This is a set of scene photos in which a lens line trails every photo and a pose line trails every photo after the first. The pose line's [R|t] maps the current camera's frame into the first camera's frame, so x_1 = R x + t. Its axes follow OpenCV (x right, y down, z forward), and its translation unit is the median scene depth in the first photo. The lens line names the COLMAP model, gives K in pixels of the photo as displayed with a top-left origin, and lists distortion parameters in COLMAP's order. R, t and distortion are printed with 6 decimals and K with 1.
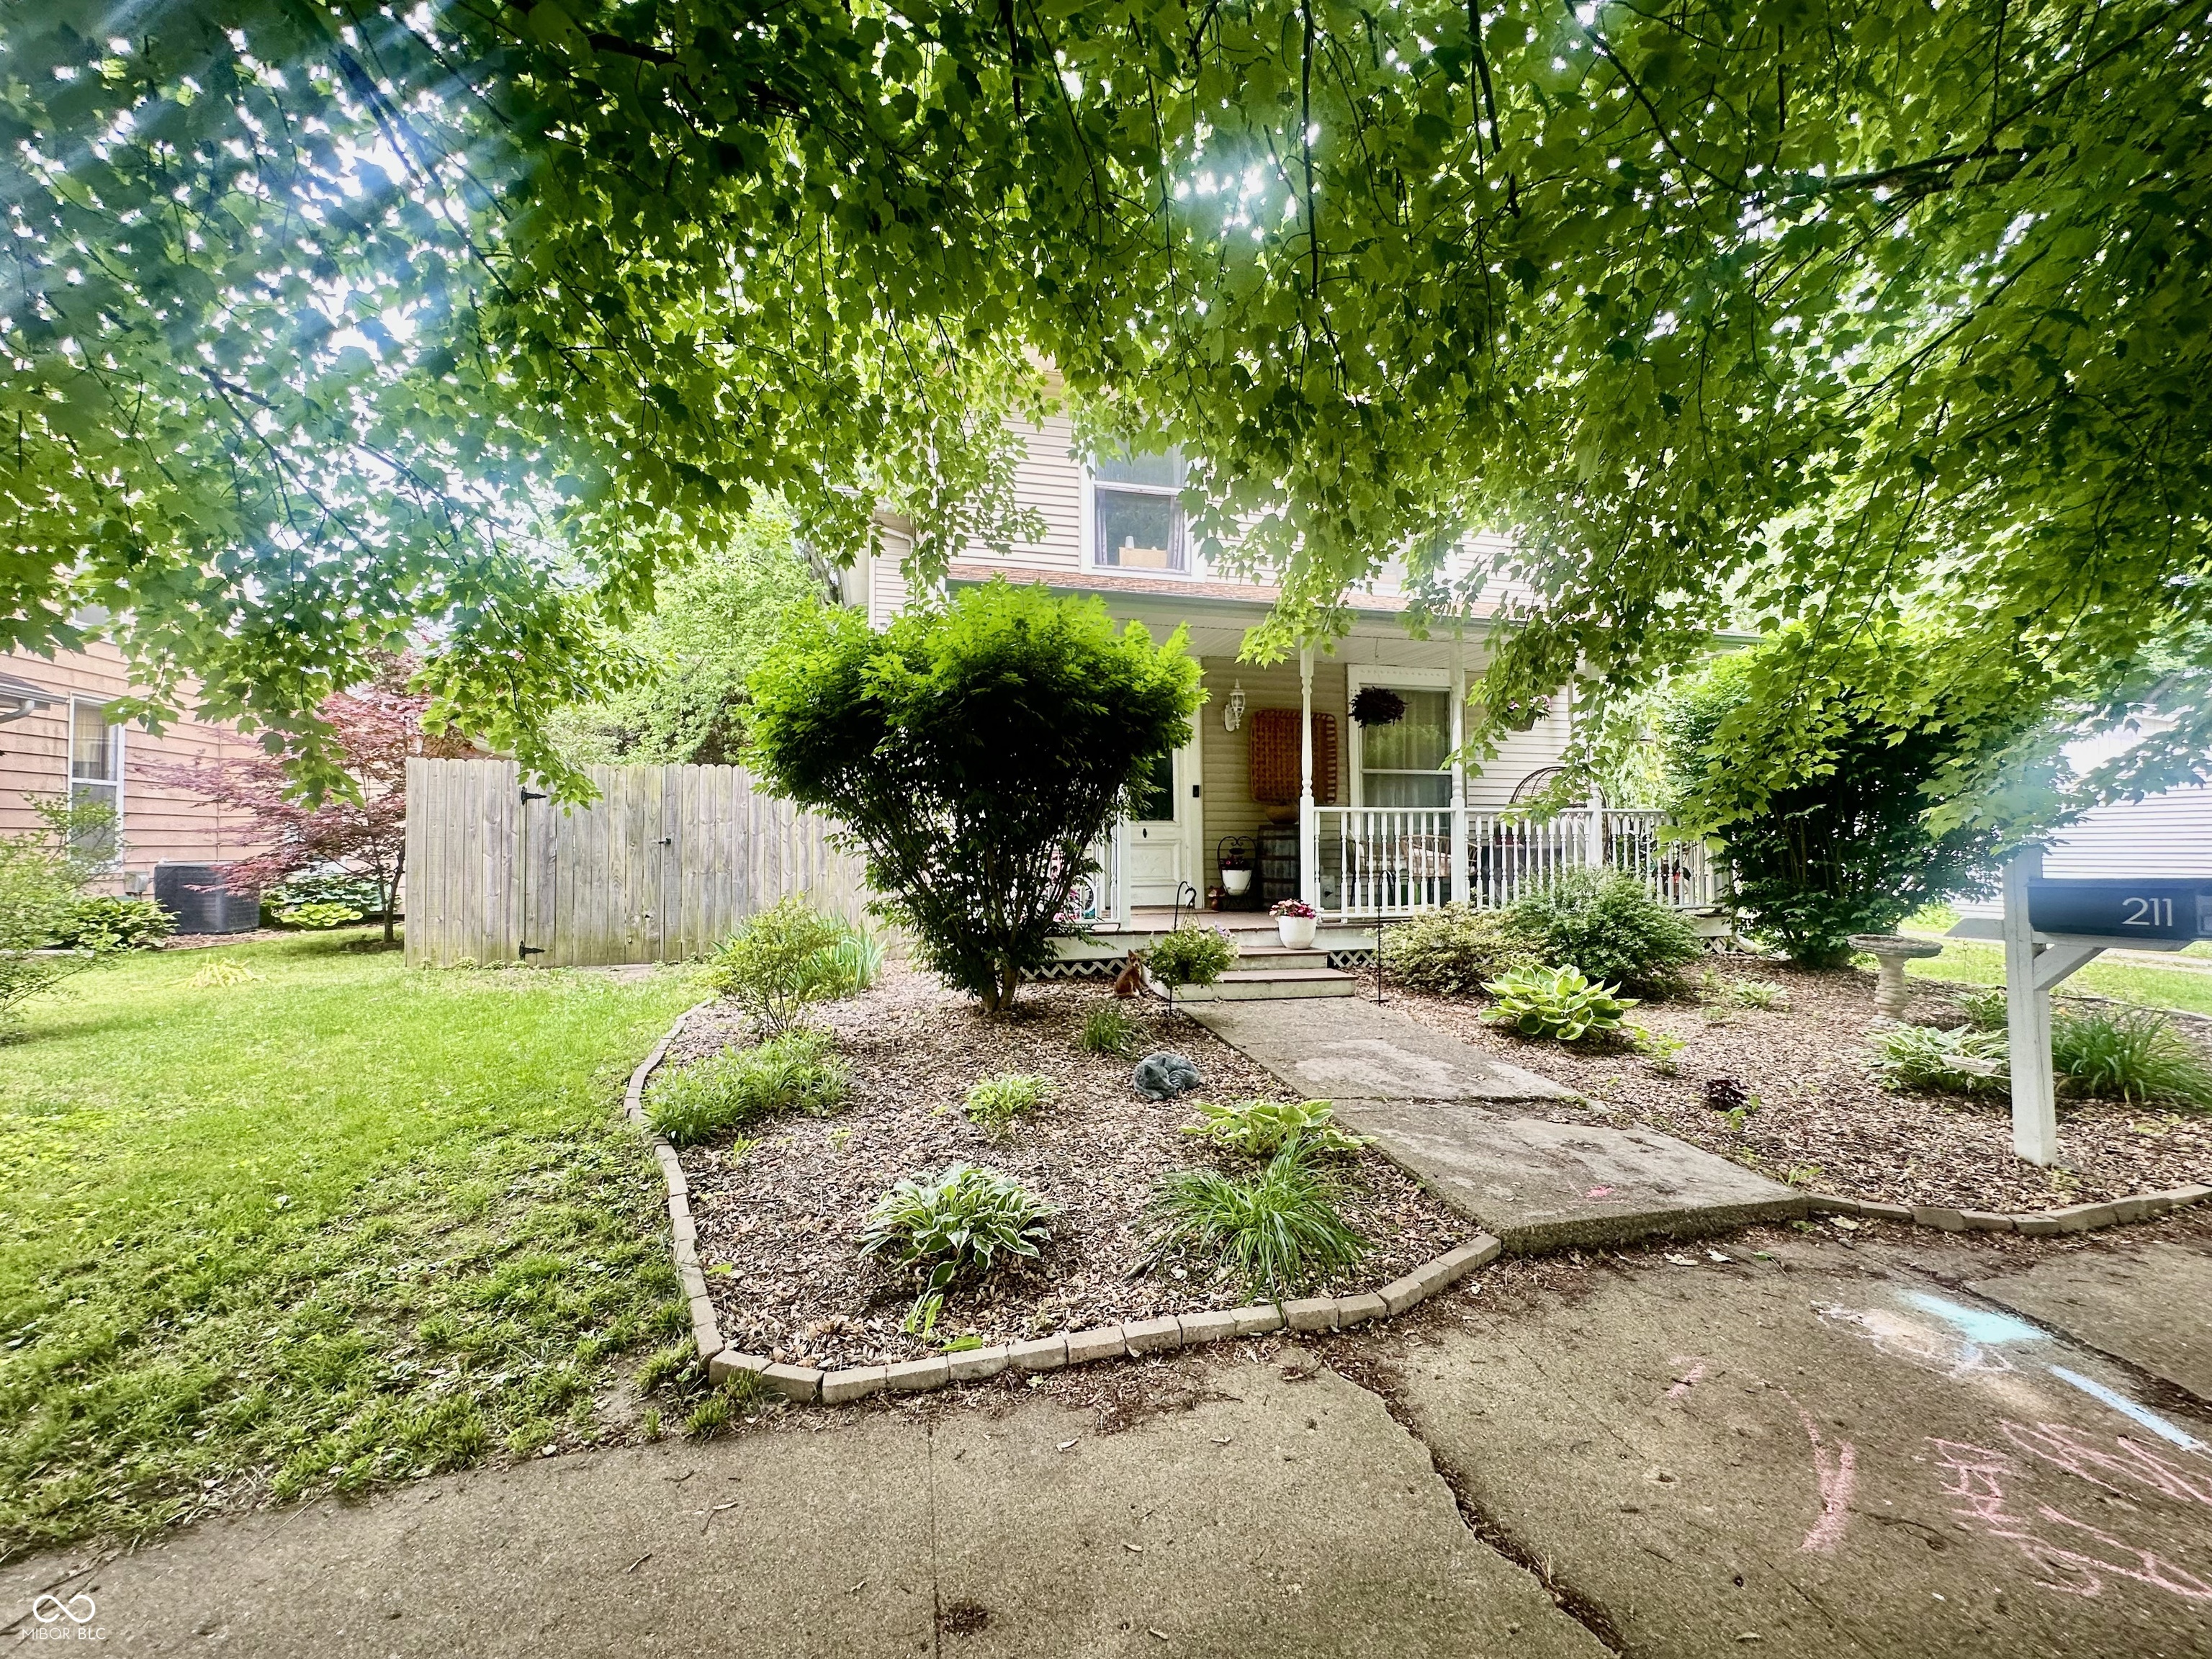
lens RADIAL K [[882.3, 0, 1104.7], [0, 882.3, 834.9], [0, 0, 1]] dist [0.001323, 0.000220]
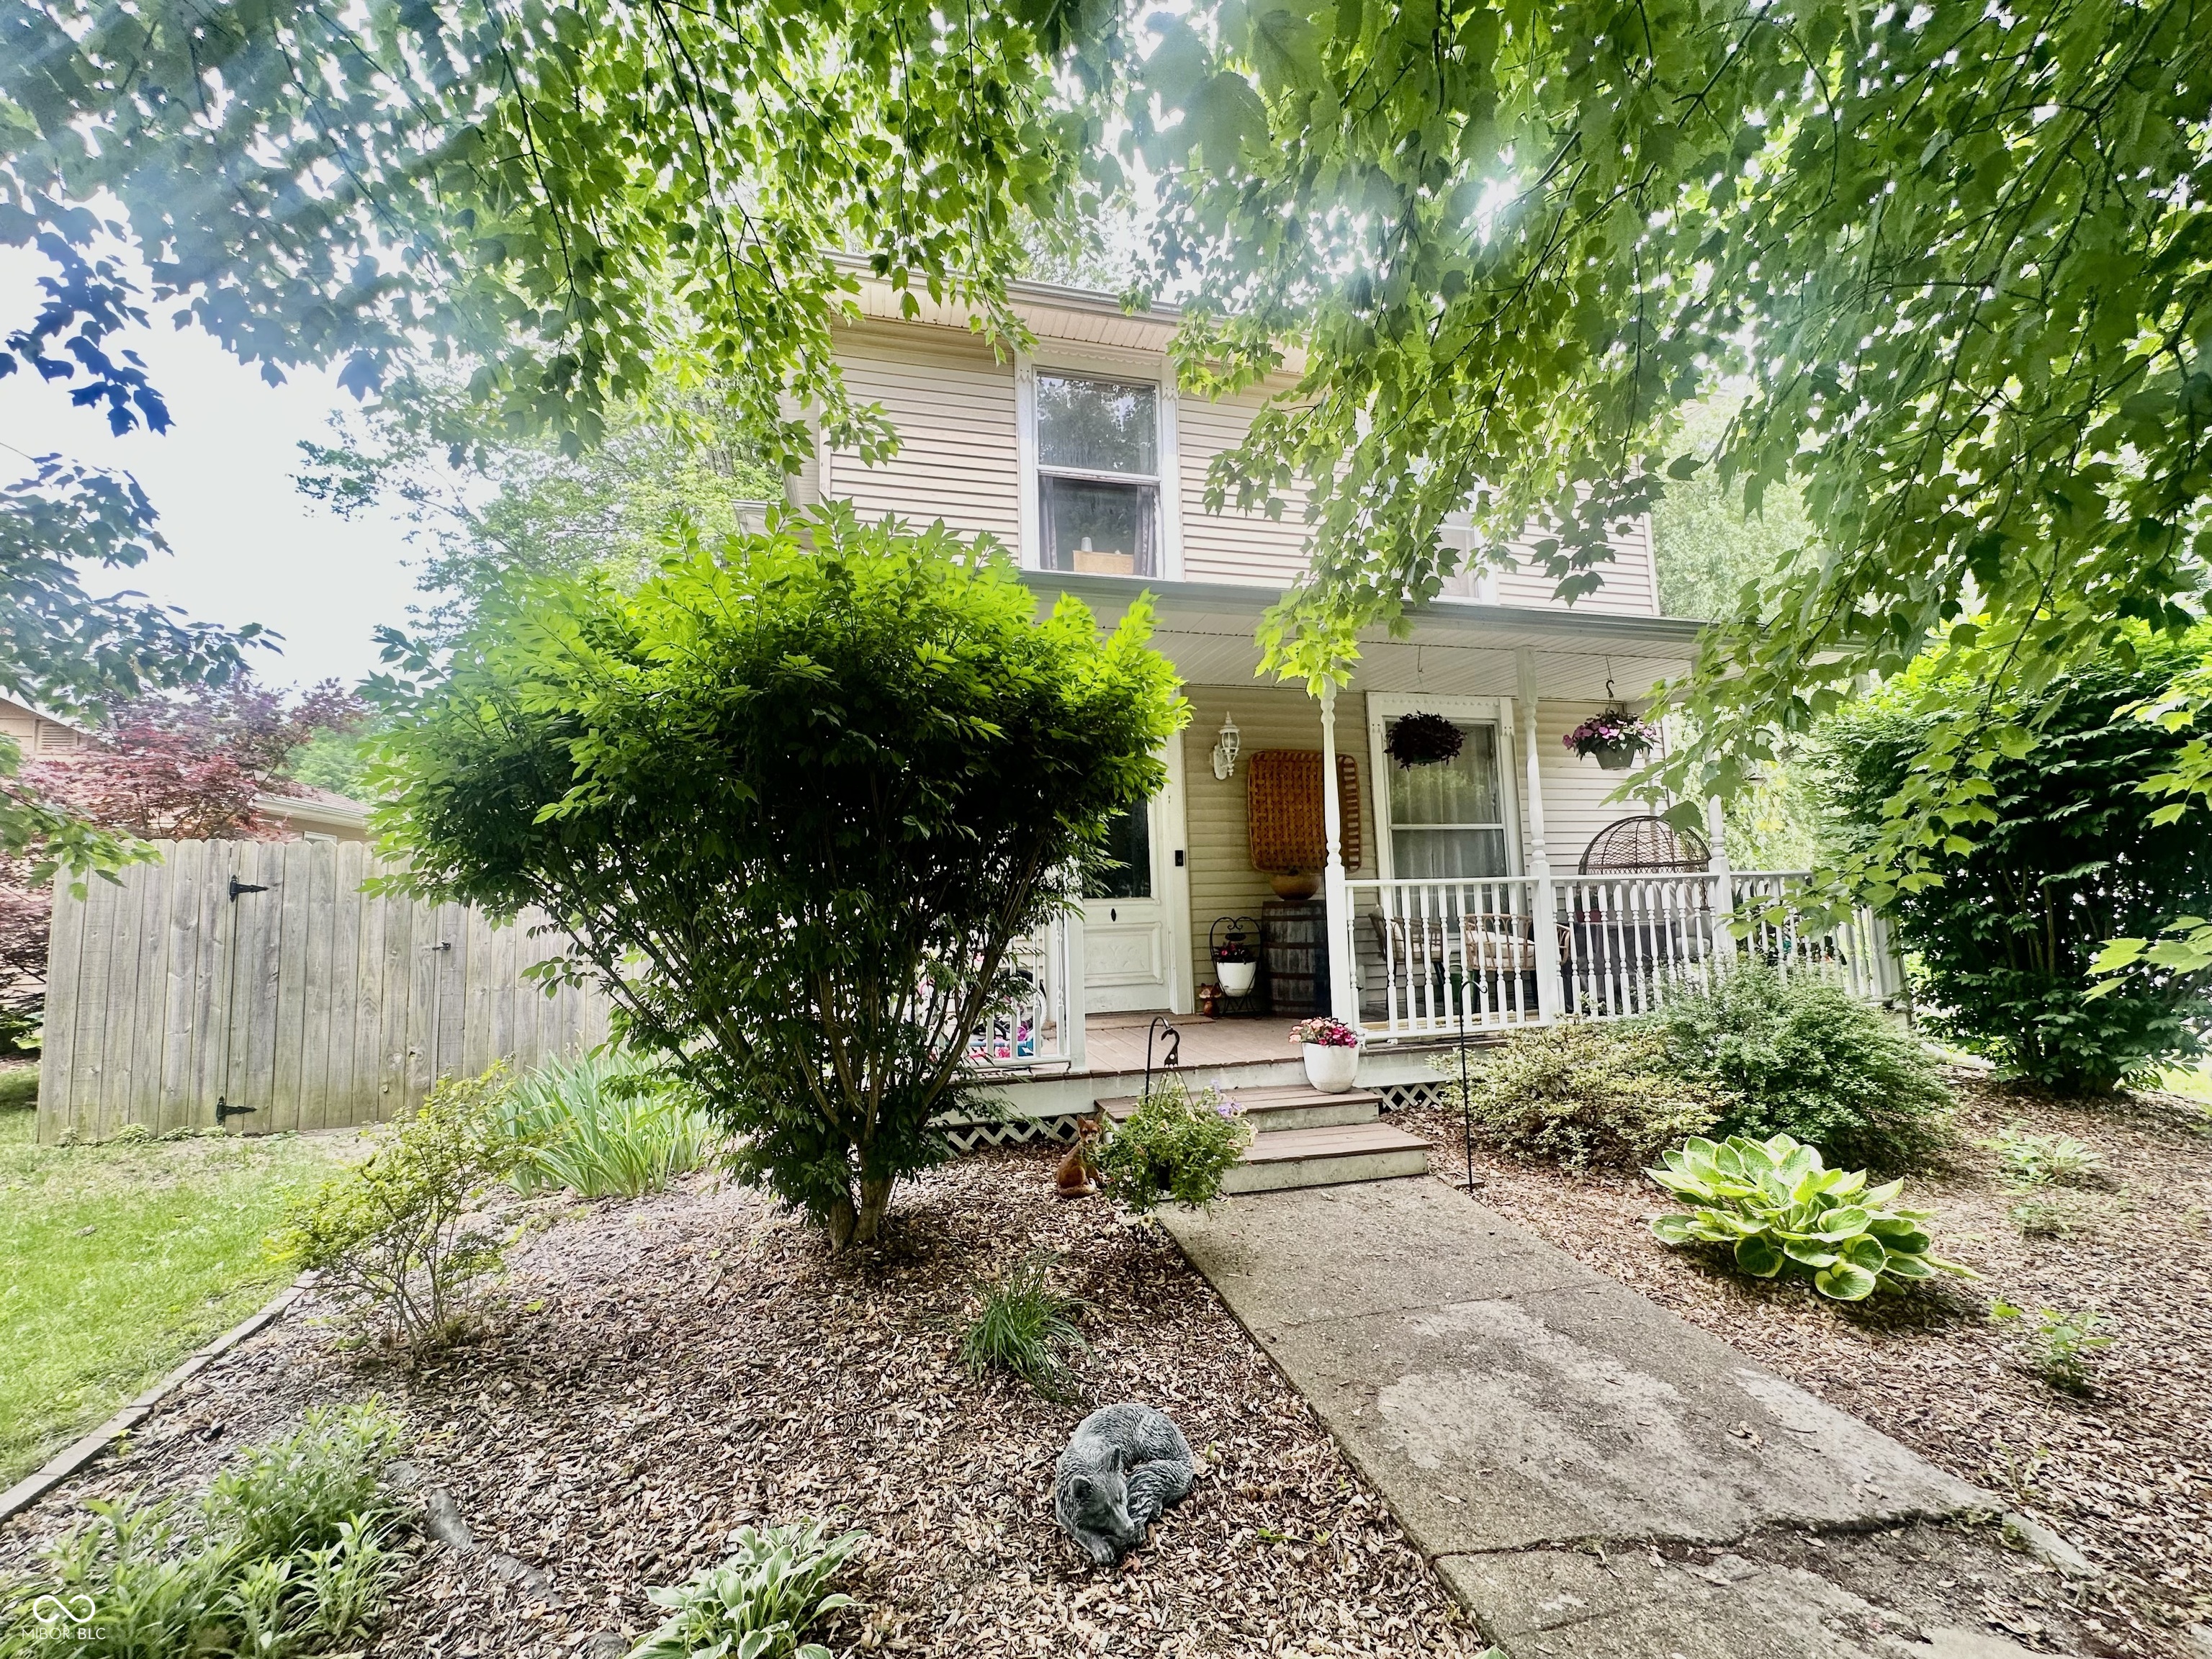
lens RADIAL K [[882.3, 0, 1110.1], [0, 882.3, 828.8], [0, 0, 1]] dist [0.001323, 0.000220]
pose [[0.999560, -0.022332, 0.019543, 0.038577], [0.023698, 0.997072, -0.072708, -0.027171], [-0.017862, 0.073139, 0.997162, 0.313294]]
